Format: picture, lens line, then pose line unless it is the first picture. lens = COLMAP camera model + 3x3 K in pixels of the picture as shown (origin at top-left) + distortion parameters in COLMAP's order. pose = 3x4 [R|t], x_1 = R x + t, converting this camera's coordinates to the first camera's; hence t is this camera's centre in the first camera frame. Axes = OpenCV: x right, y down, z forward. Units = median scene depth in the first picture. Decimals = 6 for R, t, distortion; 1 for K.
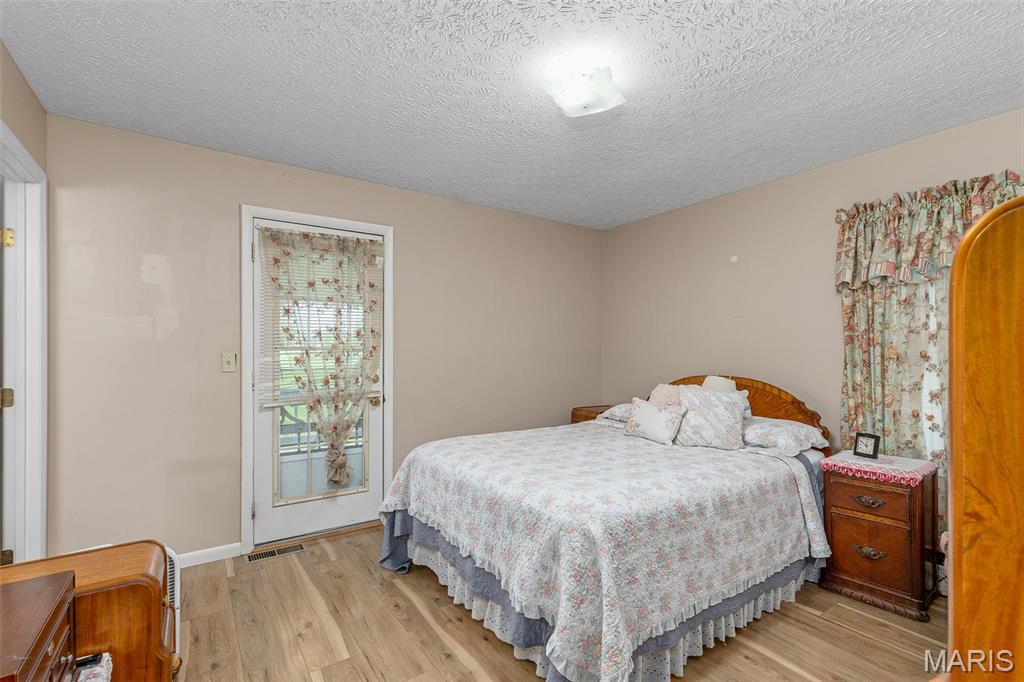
lens RADIAL K [[457.4, 0, 506.8], [0, 457.4, 339.2], [0, 0, 1]] dist [0.003347, 0.000128]
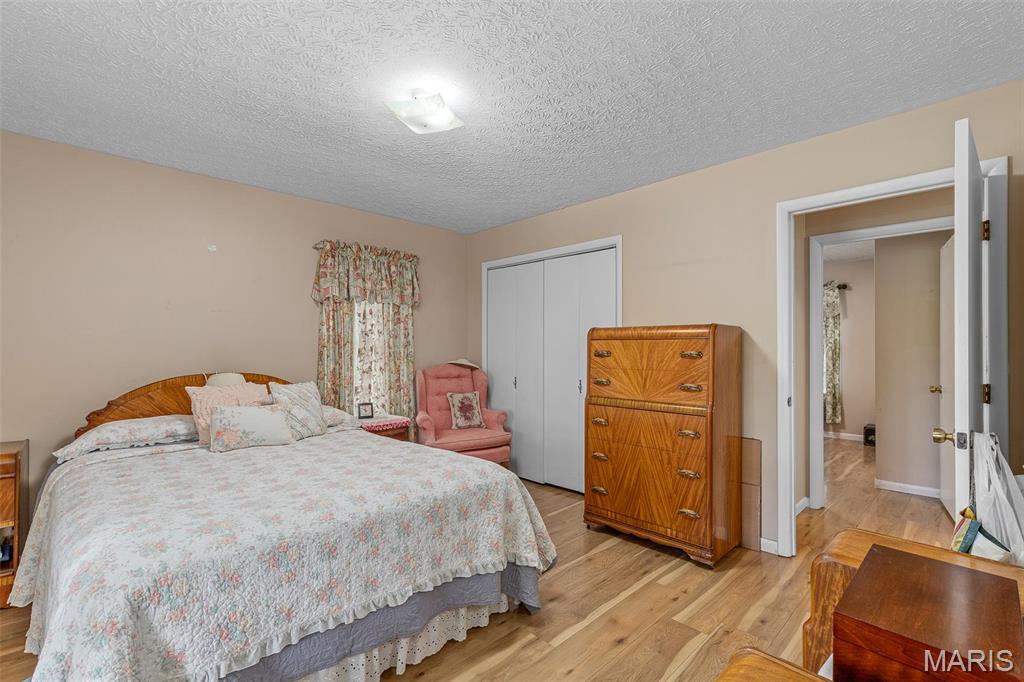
lens RADIAL K [[457.4, 0, 506.8], [0, 457.4, 339.2], [0, 0, 1]] dist [0.003347, 0.000128]
pose [[-0.151703, 0.019887, 0.988226, -0.759126], [-0.022016, 0.999482, -0.023493, 0.026942], [-0.988181, -0.025321, -0.151186, 0.792582]]
